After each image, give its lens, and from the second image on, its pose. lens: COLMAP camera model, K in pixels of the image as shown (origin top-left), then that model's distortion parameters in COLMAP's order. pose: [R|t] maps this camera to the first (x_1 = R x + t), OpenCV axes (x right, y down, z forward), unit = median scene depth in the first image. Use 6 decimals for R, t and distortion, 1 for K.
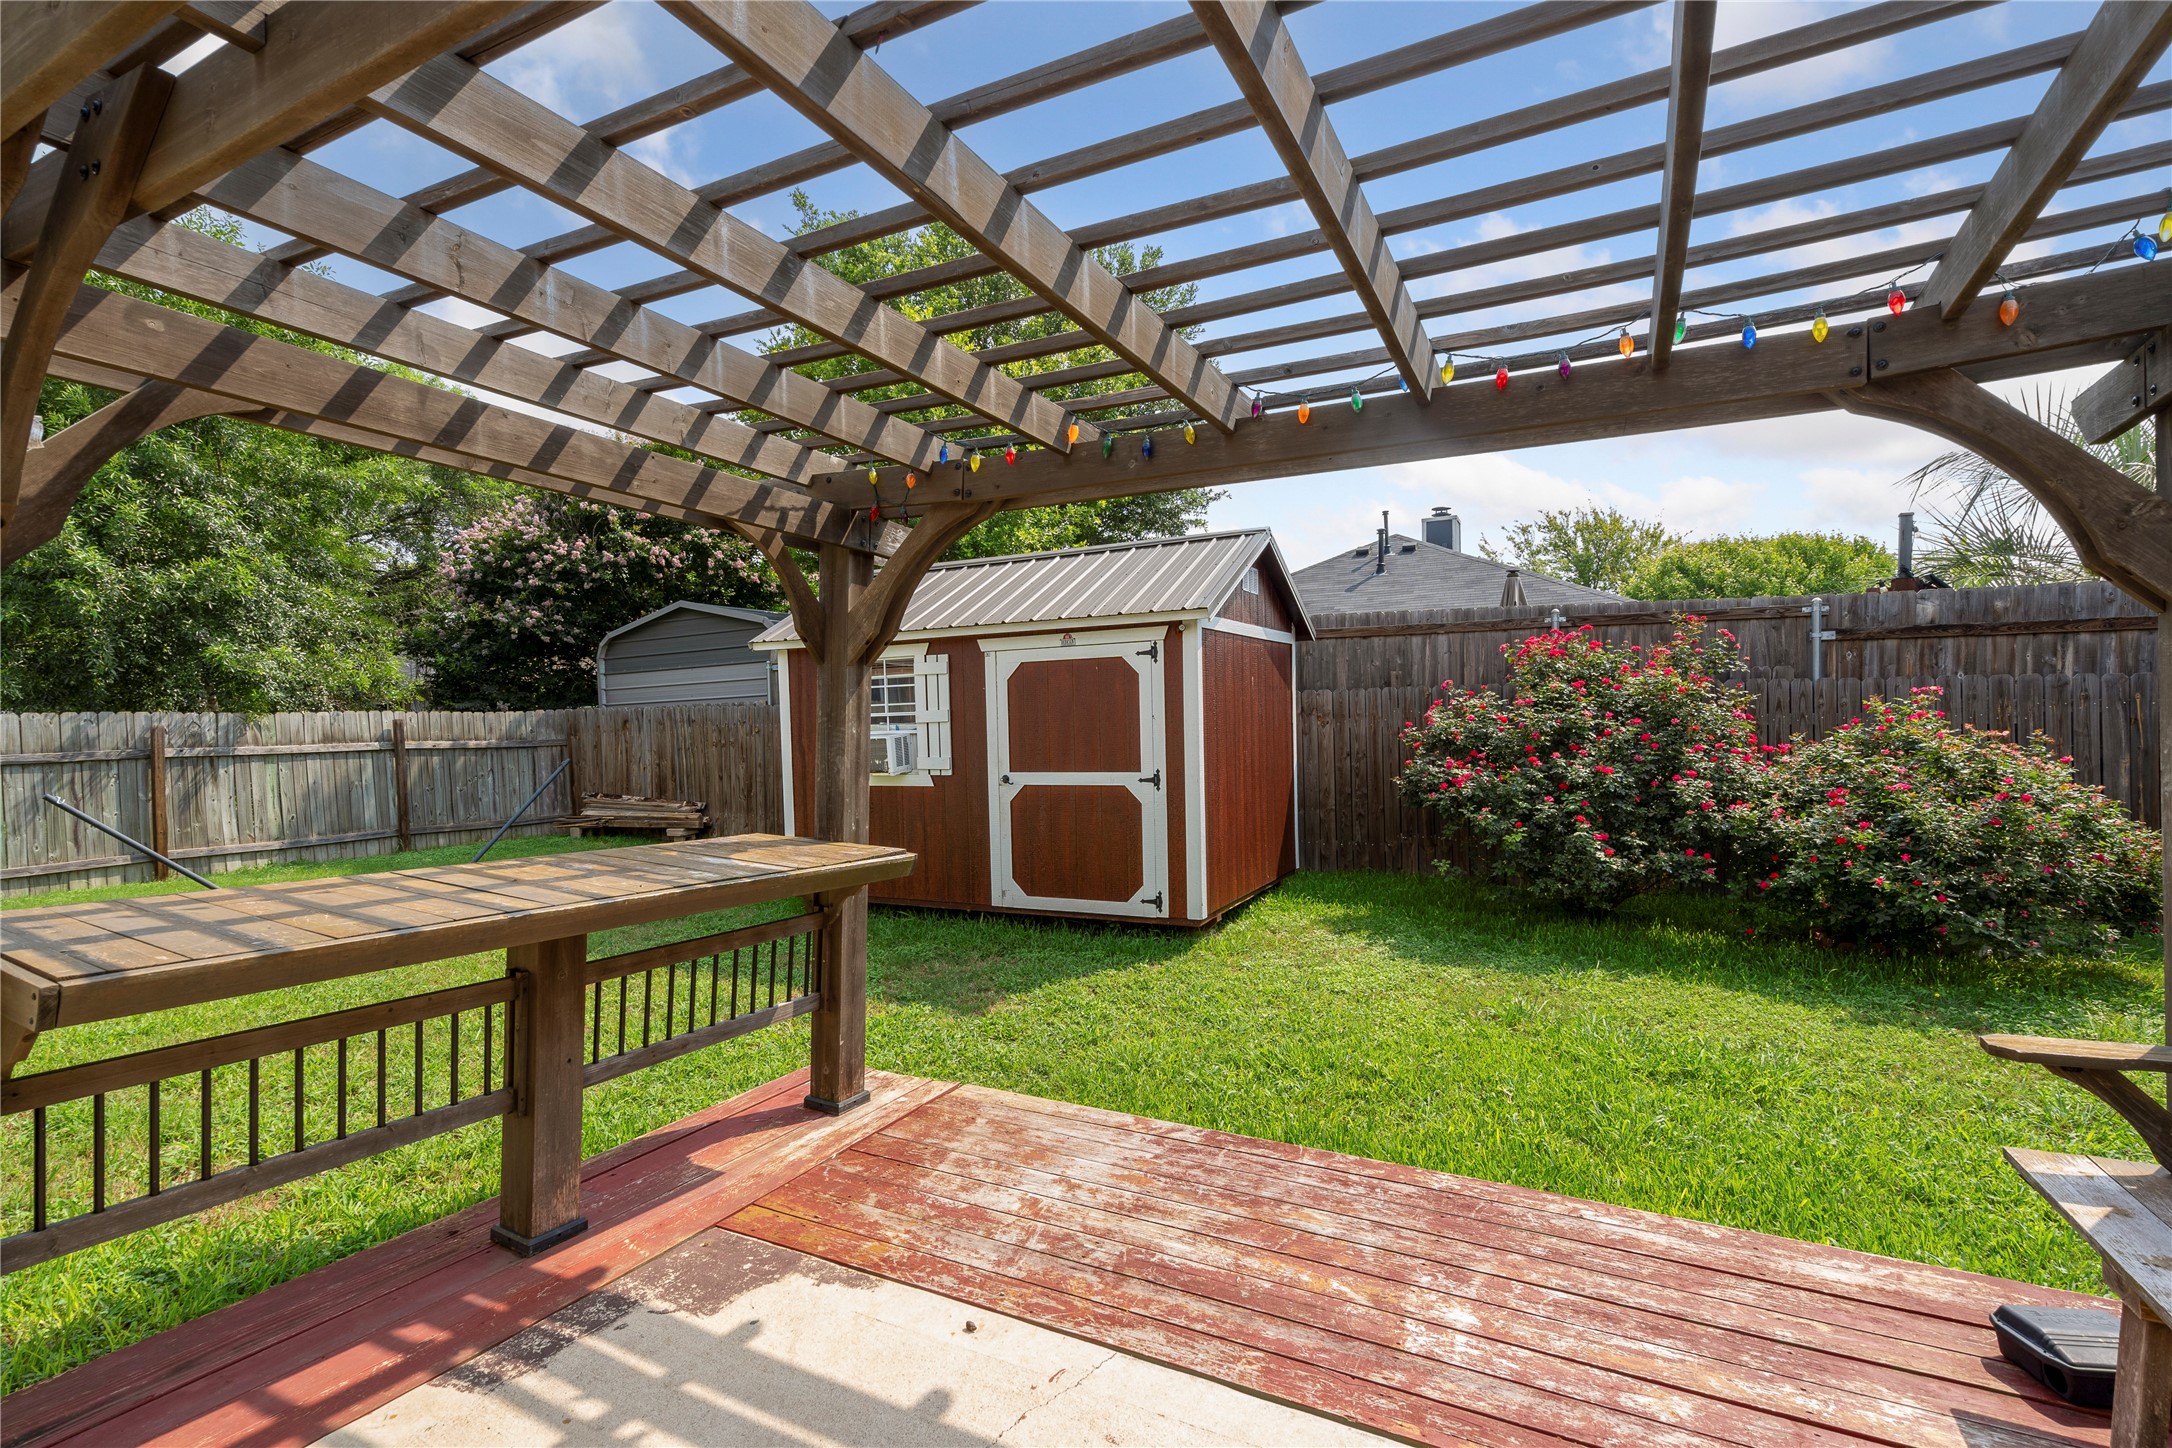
lens RADIAL K [[985.6, 0, 1086.0], [0, 985.6, 724.0], [0, 0, 1]] dist [0.000861, -0.000023]
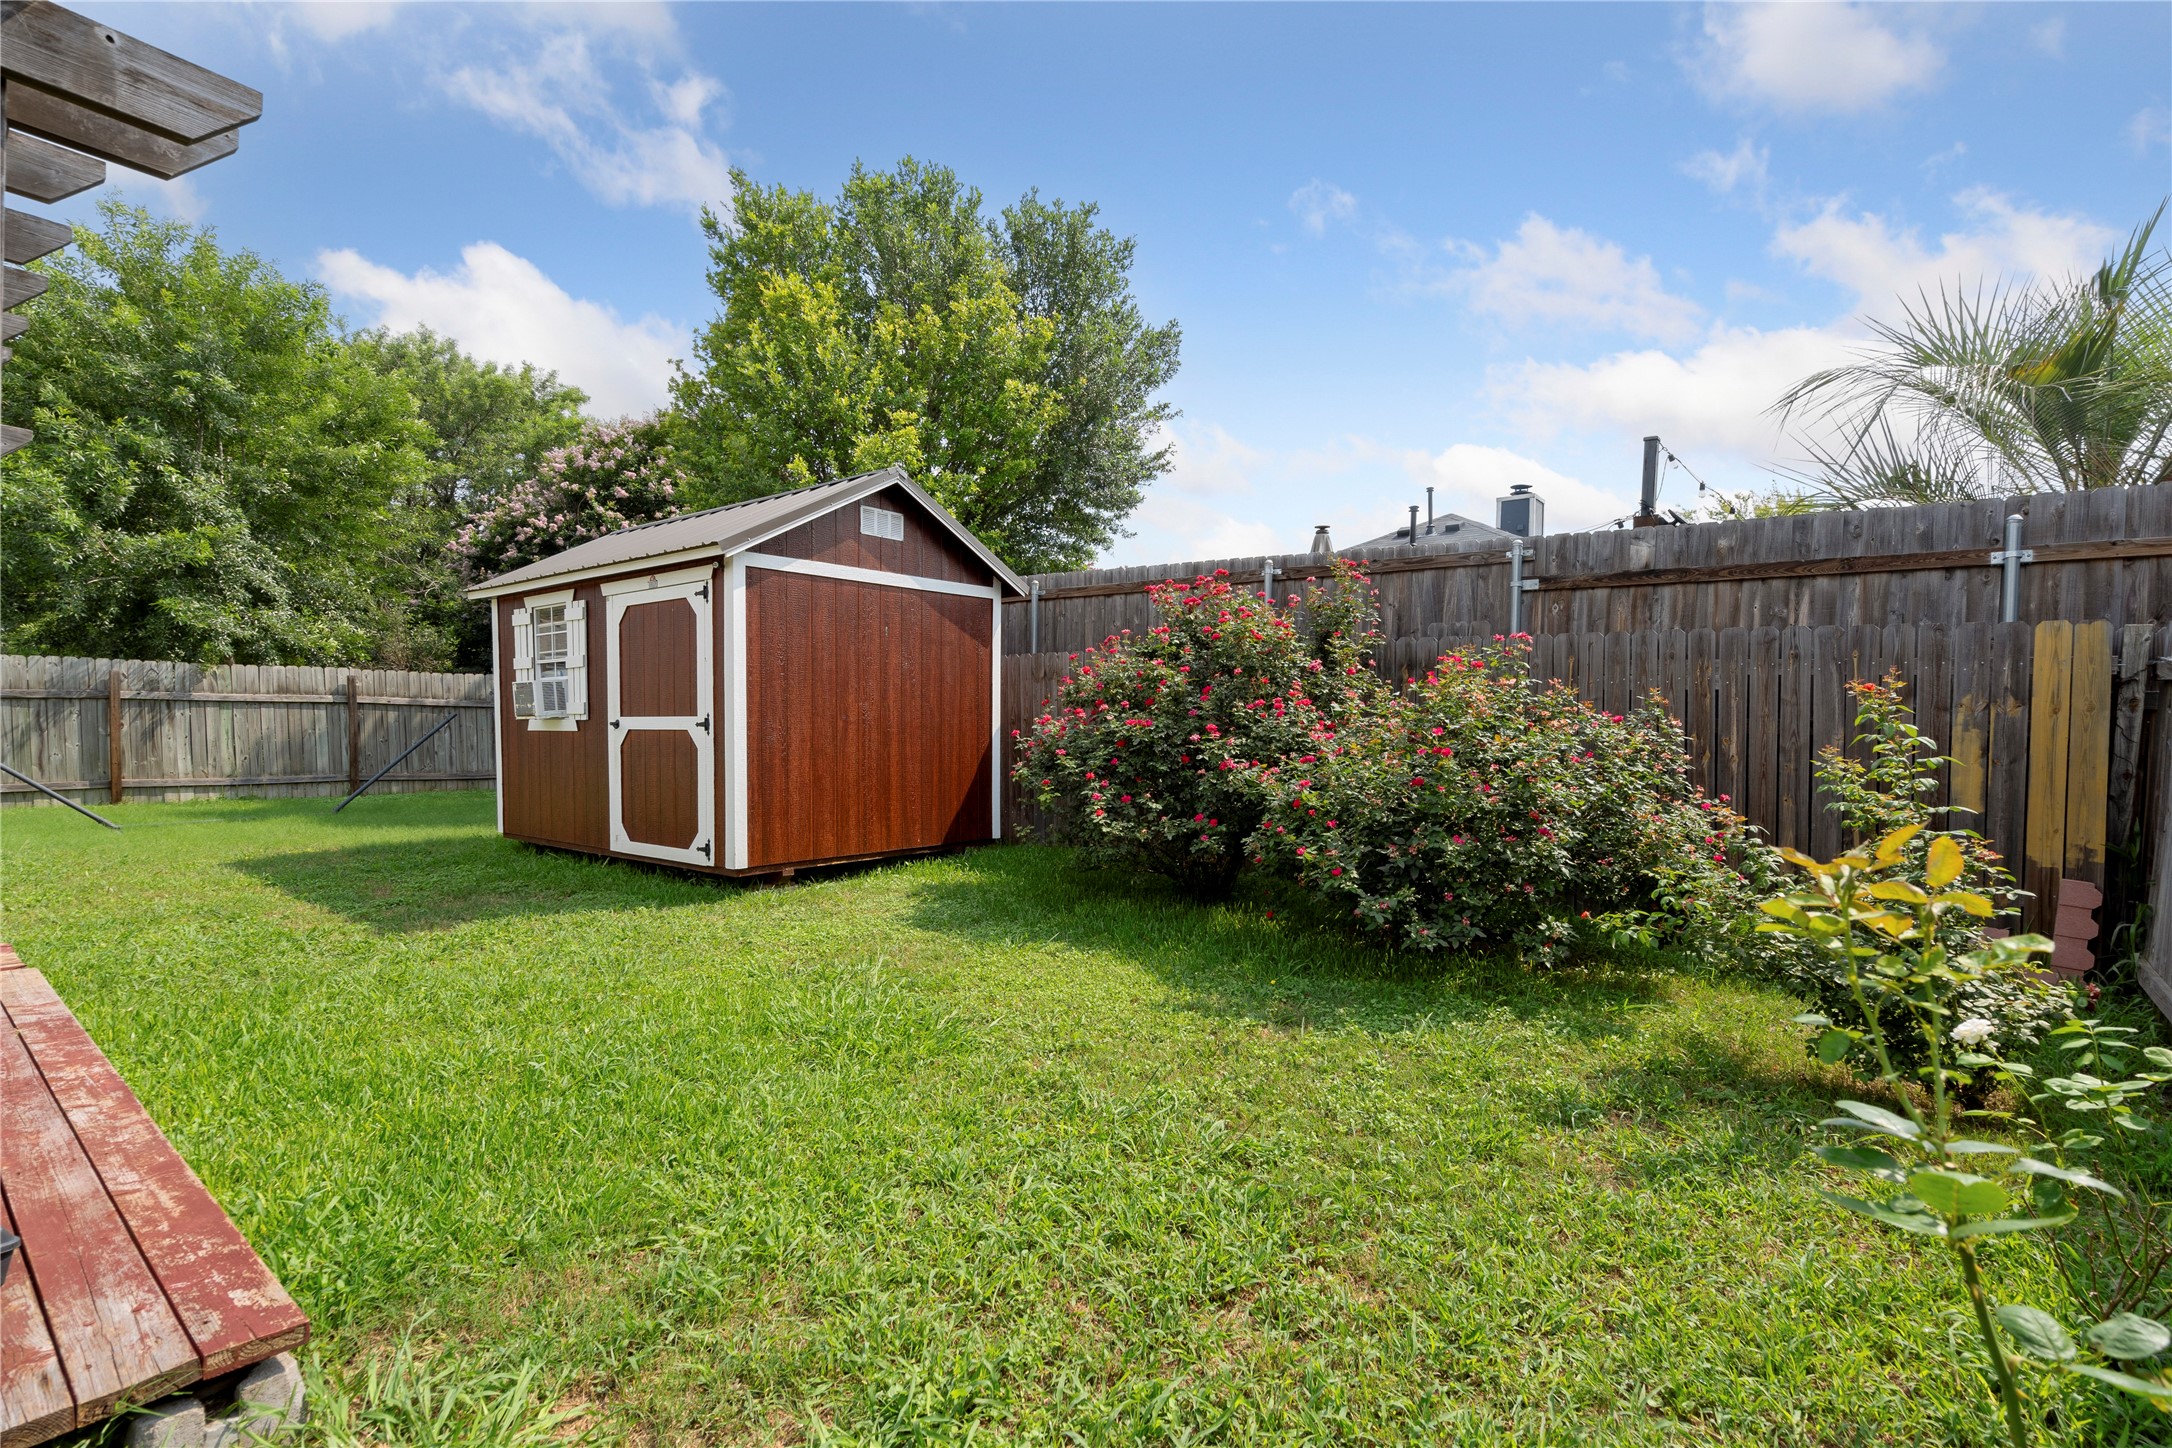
lens RADIAL K [[997.9, 0, 1086.0], [0, 997.9, 724.0], [0, 0, 1]] dist [-0.002399, -0.000108]
pose [[0.981370, 0.029937, -0.189780, 0.546651], [-0.030336, 0.999539, 0.000806, 0.039542], [0.189716, 0.004966, 0.981826, 0.095486]]
